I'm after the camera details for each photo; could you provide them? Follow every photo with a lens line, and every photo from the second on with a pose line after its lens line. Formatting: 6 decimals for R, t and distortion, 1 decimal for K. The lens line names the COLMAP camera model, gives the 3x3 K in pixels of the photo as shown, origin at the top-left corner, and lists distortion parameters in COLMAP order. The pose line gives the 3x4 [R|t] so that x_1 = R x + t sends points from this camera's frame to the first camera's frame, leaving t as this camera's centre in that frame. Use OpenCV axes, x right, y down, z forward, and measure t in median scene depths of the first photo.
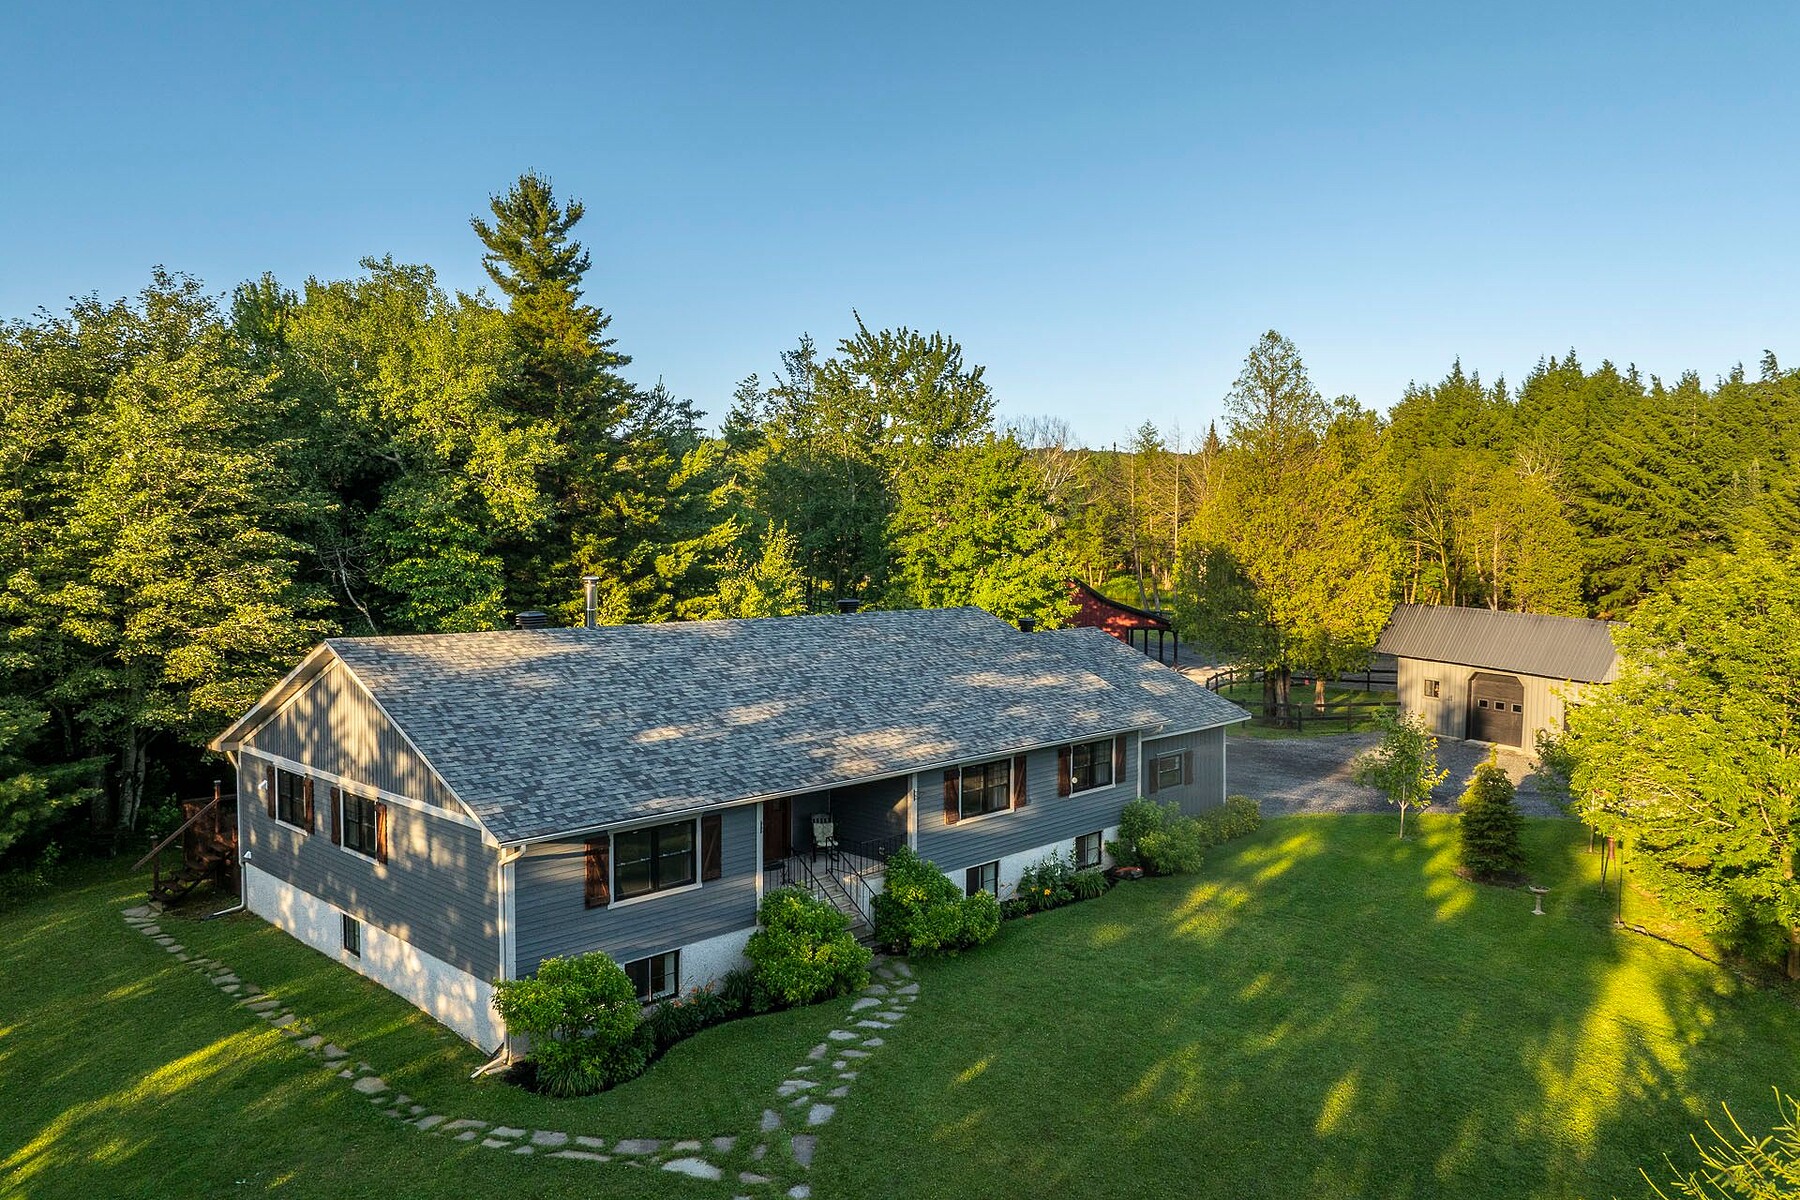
lens RADIAL K [[1275.0, 0, 900.0], [0, 1275.0, 600.0], [0, 0, 1]] dist [-0.044795, 0.001247]
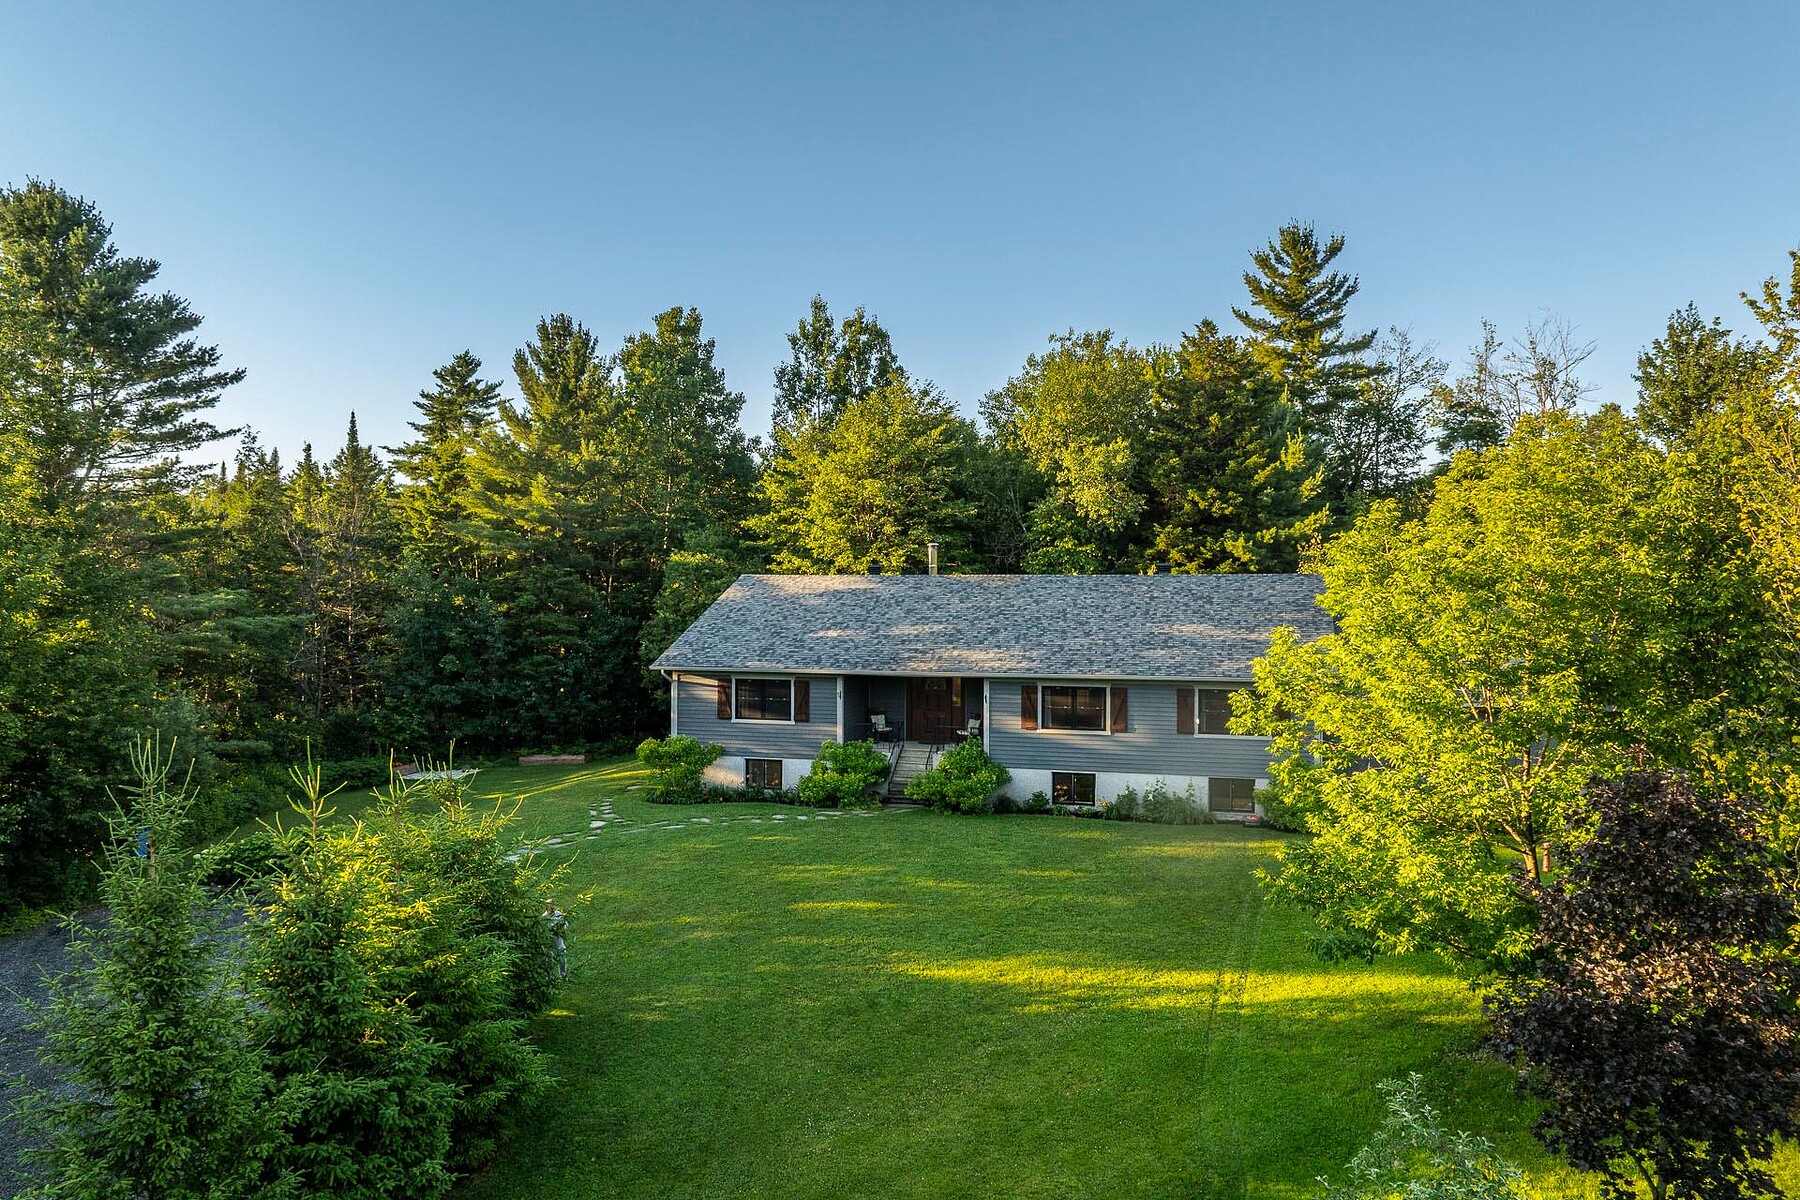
lens RADIAL K [[1275.0, 0, 900.0], [0, 1275.0, 600.0], [0, 0, 1]] dist [-0.044795, 0.001247]
pose [[0.455205, 0.003084, -0.890381, 1.163808], [-0.041456, 0.998983, -0.017734, 0.084071], [0.889421, 0.044984, 0.454870, 0.345493]]
